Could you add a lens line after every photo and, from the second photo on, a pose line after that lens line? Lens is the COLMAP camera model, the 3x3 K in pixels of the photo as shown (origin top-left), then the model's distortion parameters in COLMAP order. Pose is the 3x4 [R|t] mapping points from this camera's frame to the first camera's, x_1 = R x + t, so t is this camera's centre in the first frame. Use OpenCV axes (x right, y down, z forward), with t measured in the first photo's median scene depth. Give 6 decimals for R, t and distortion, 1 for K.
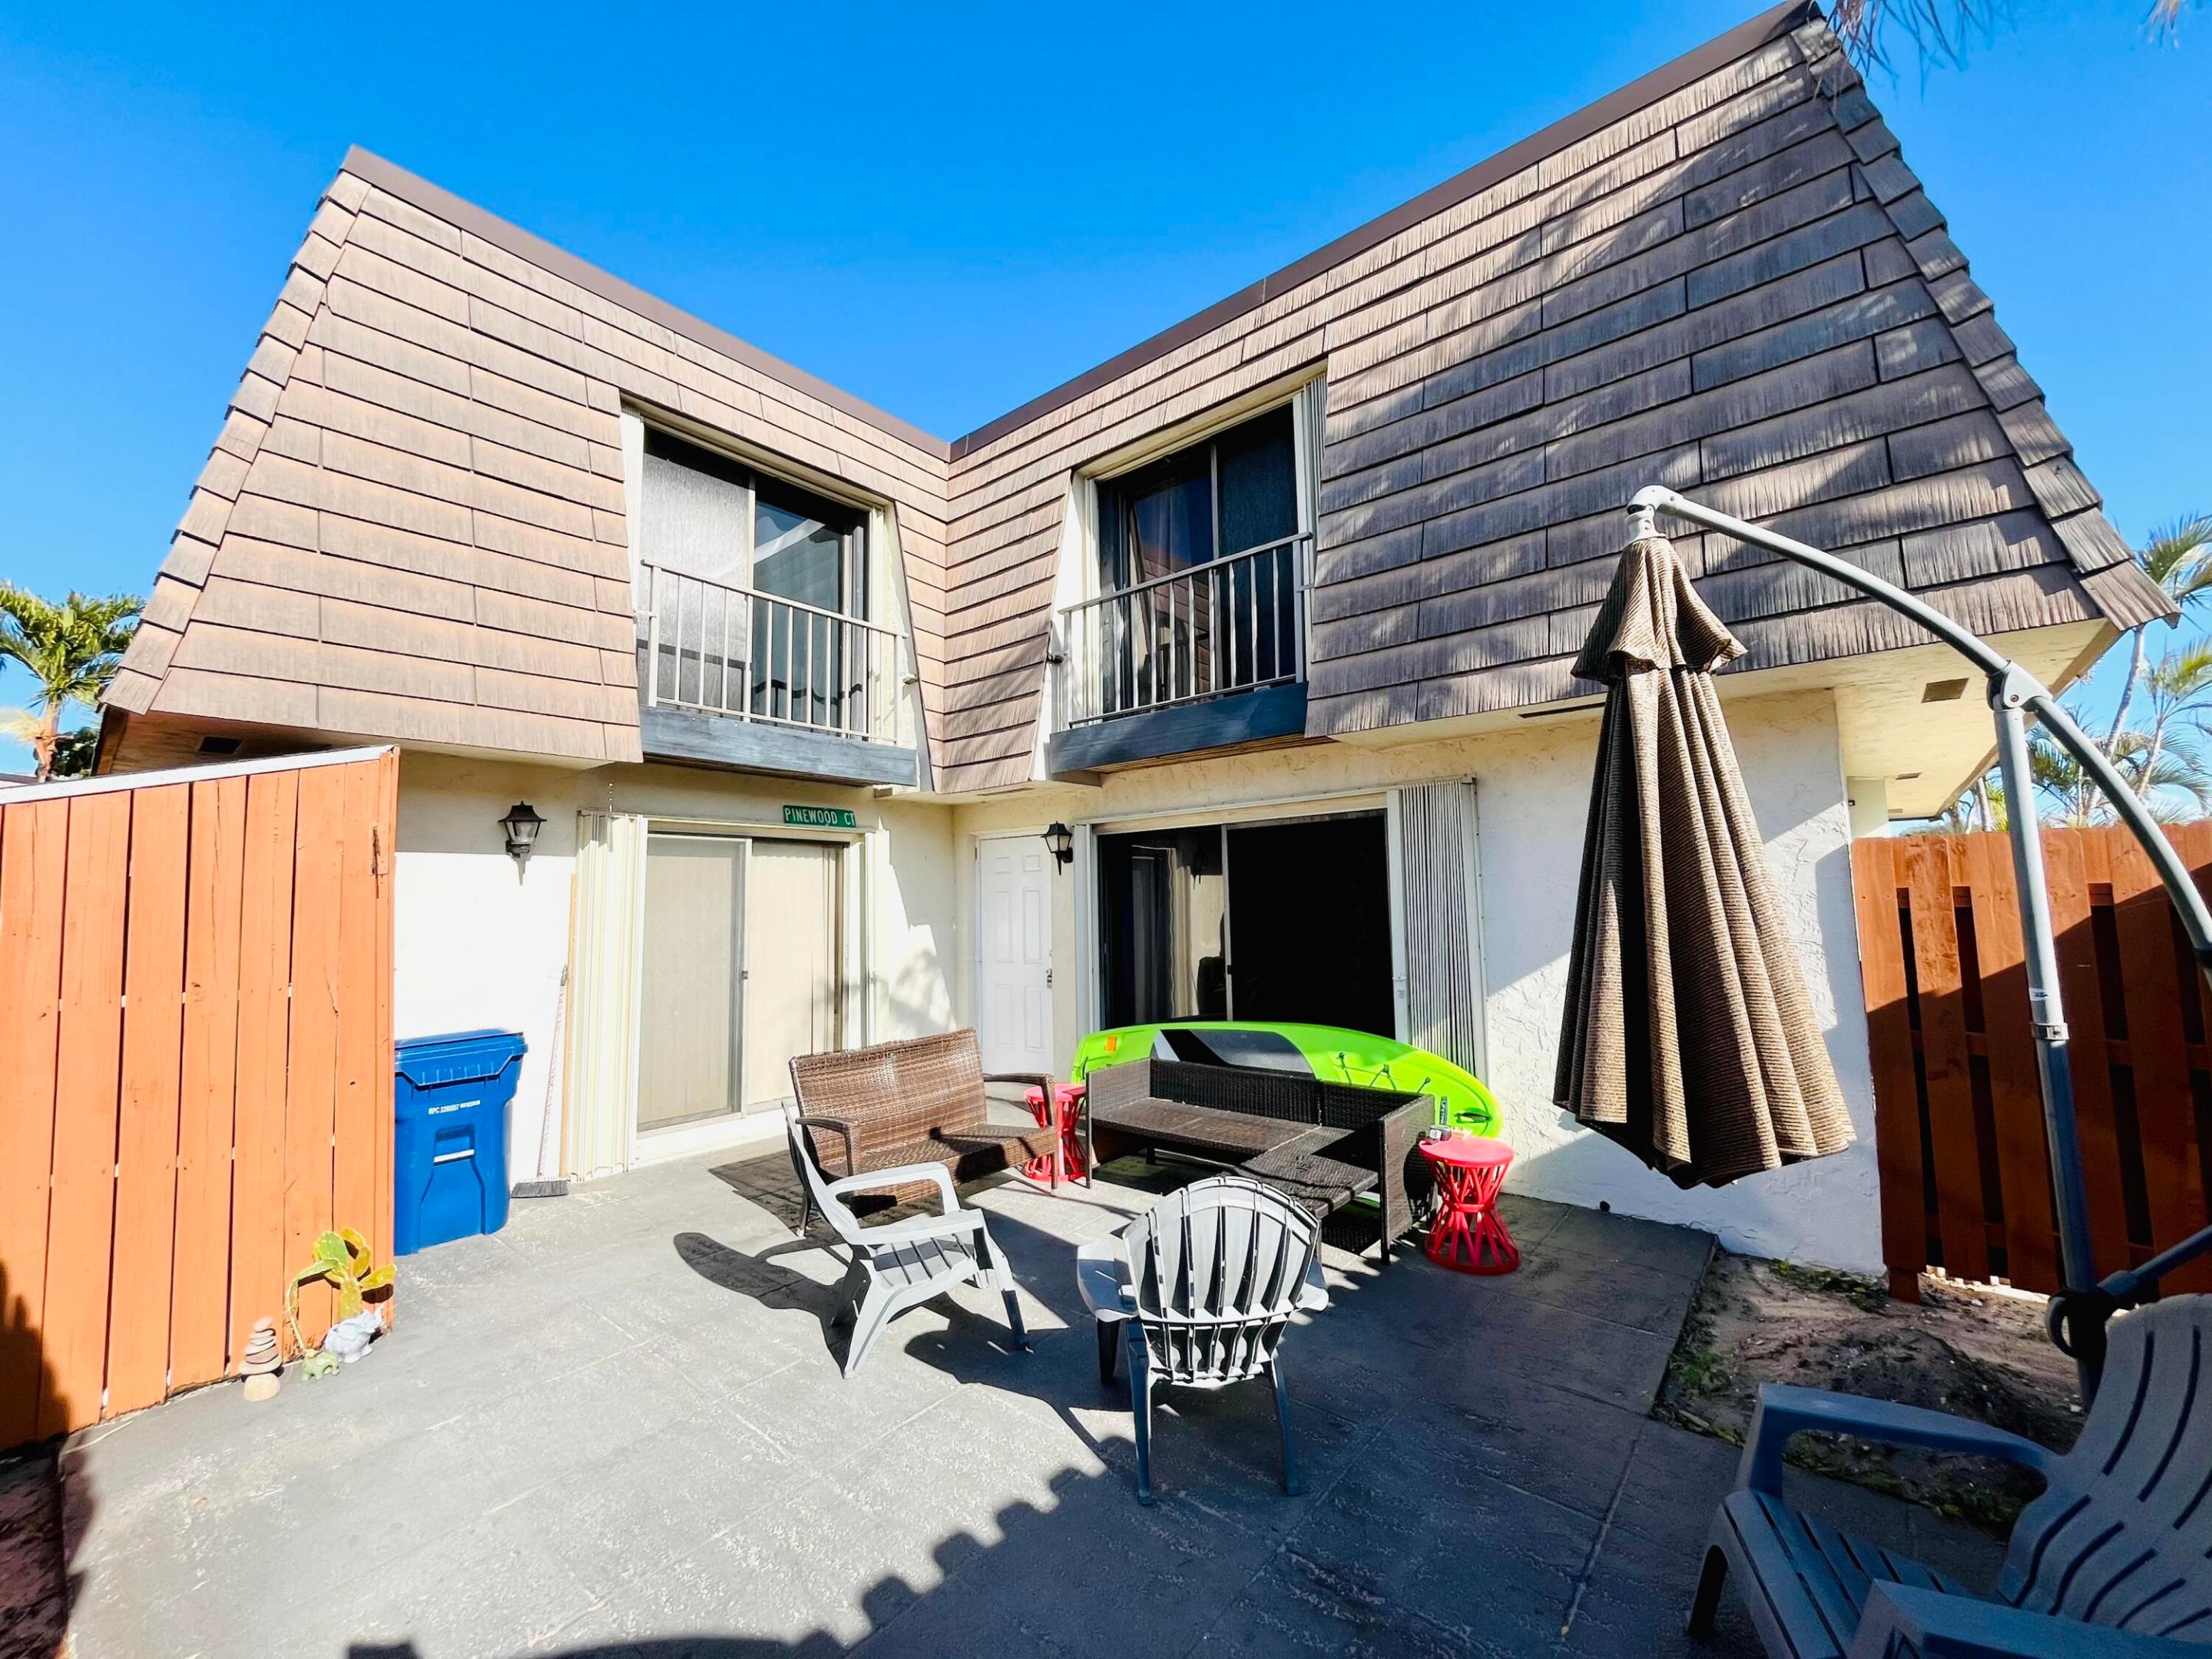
lens RADIAL K [[891.3, 0, 1102.9], [0, 891.3, 833.4], [0, 0, 1]] dist [-0.000058, 0.000010]
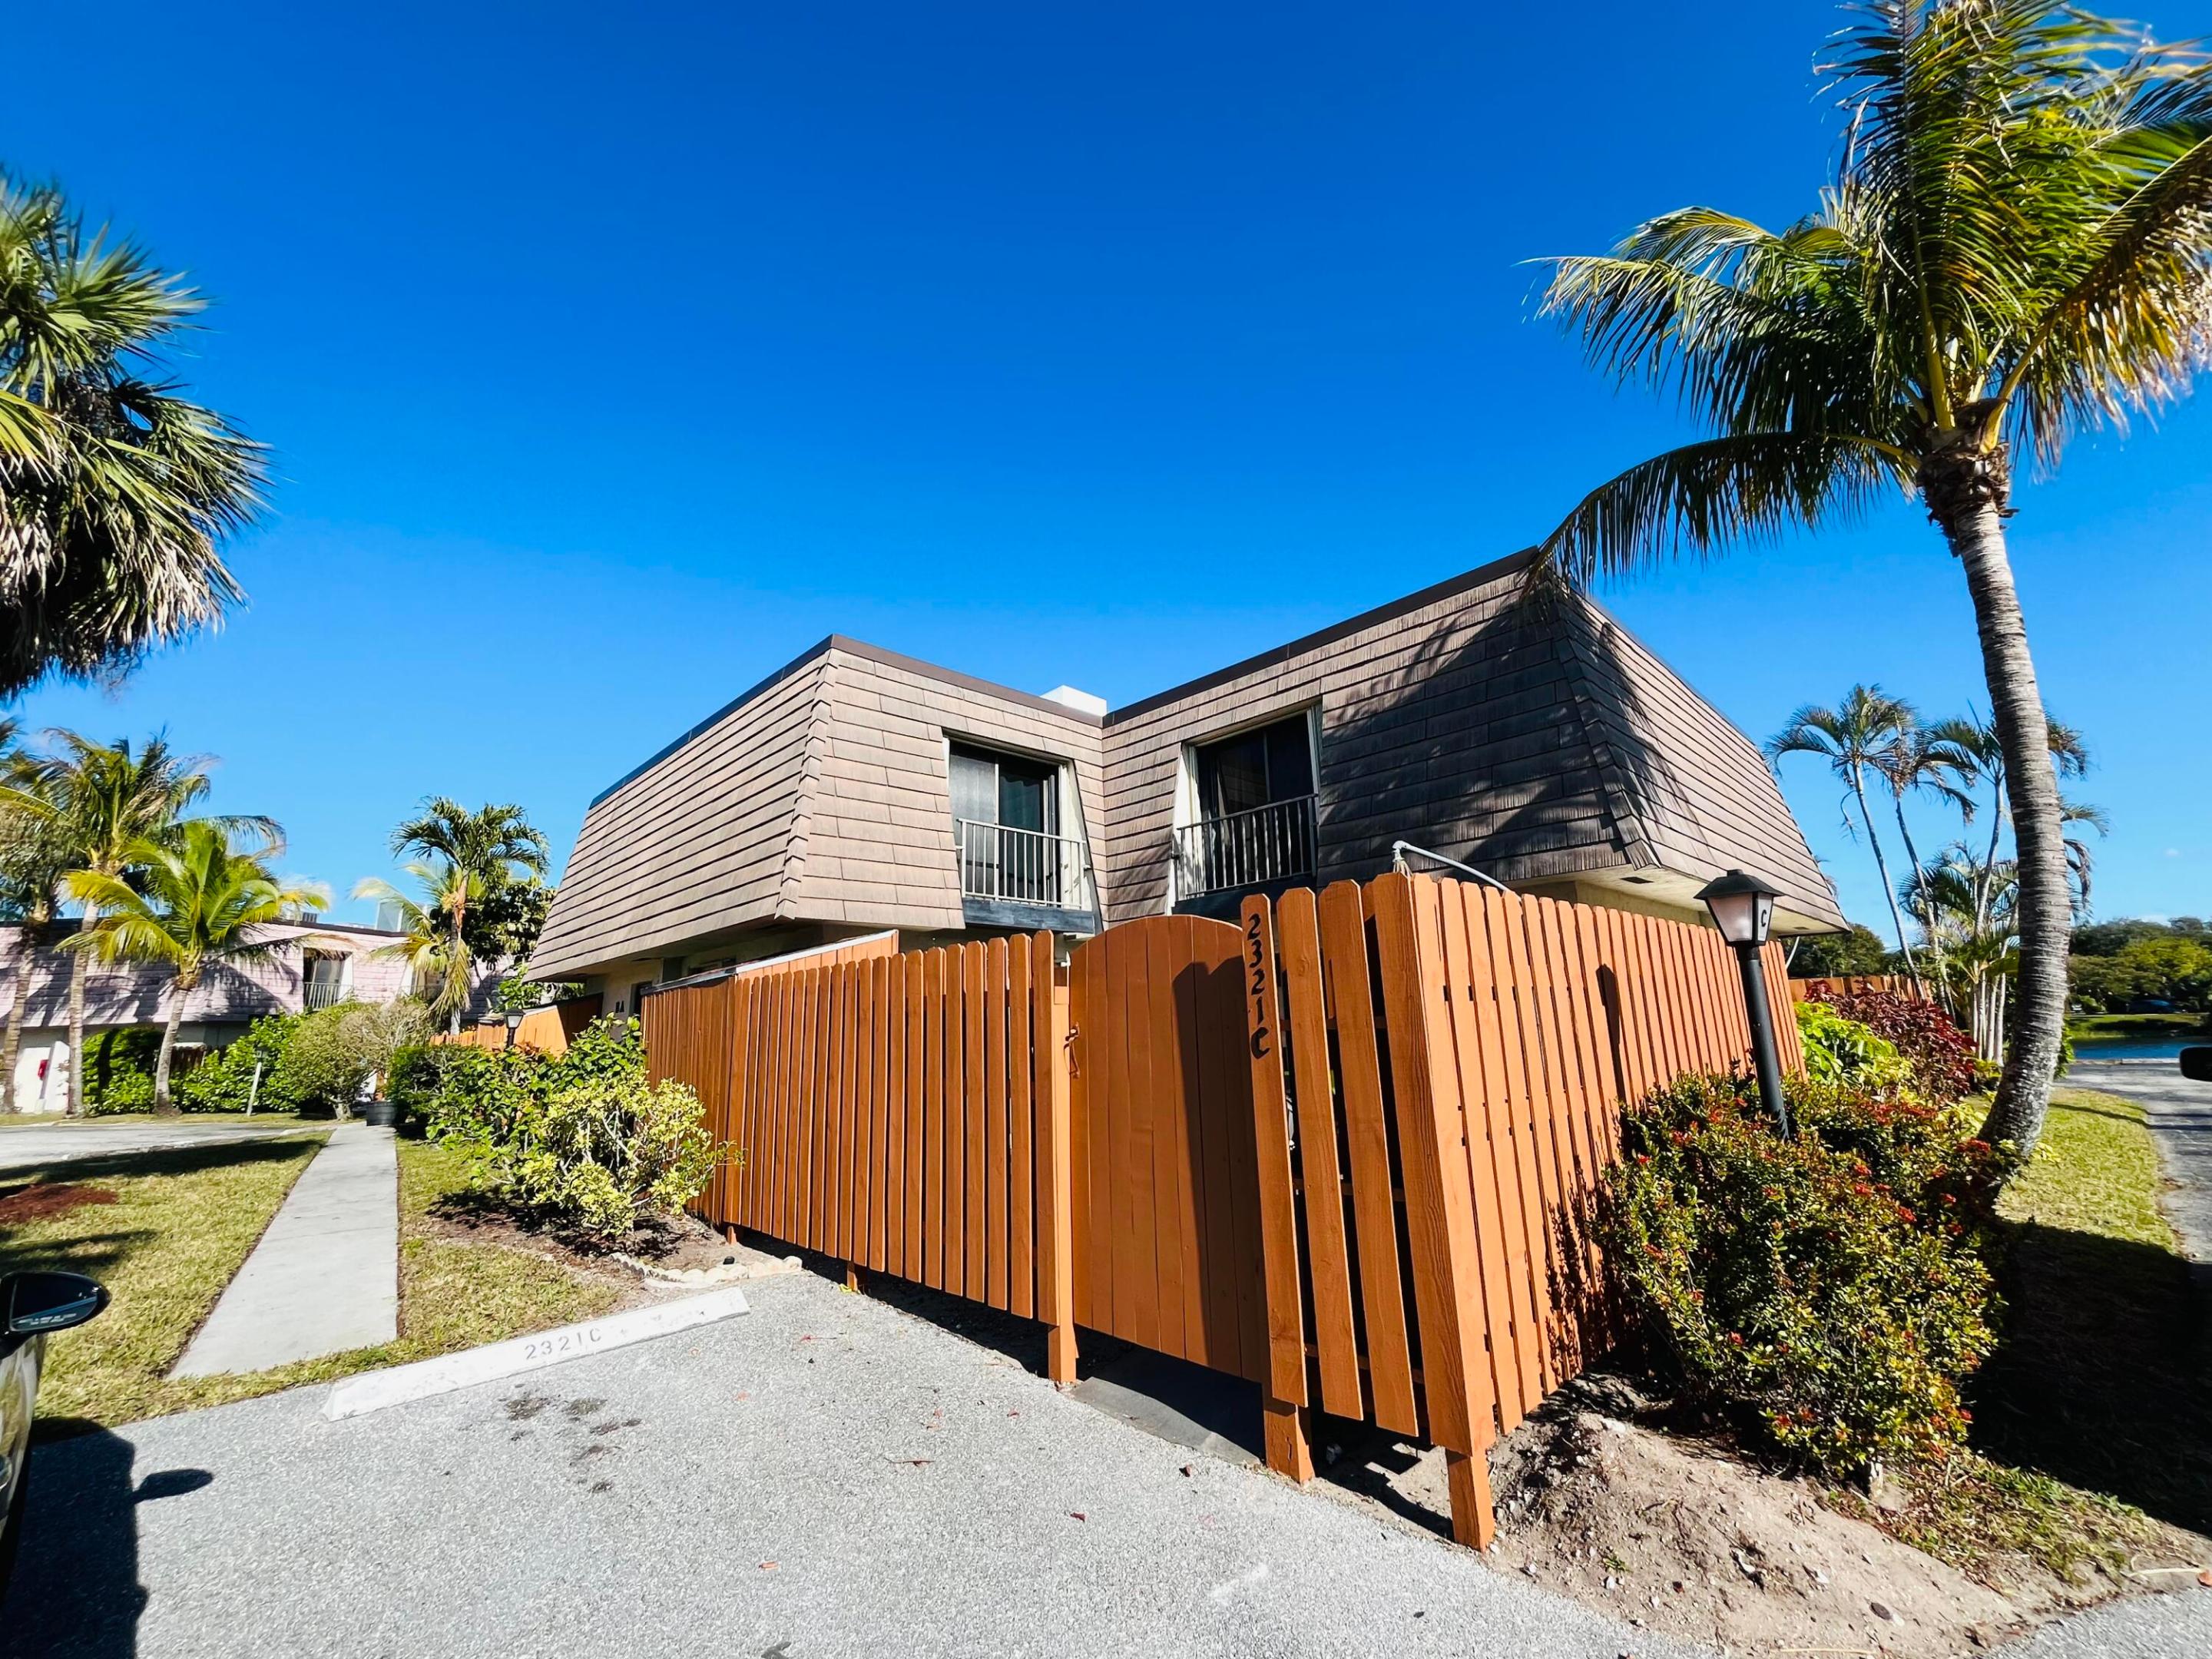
lens RADIAL K [[891.3, 0, 1109.0], [0, 891.3, 833.8], [0, 0, 1]] dist [-0.000058, 0.000010]
pose [[0.995119, -0.035108, -0.092228, -0.022755], [0.022328, 0.990443, -0.136105, -0.011339], [0.096125, 0.133382, 0.986392, -0.689389]]
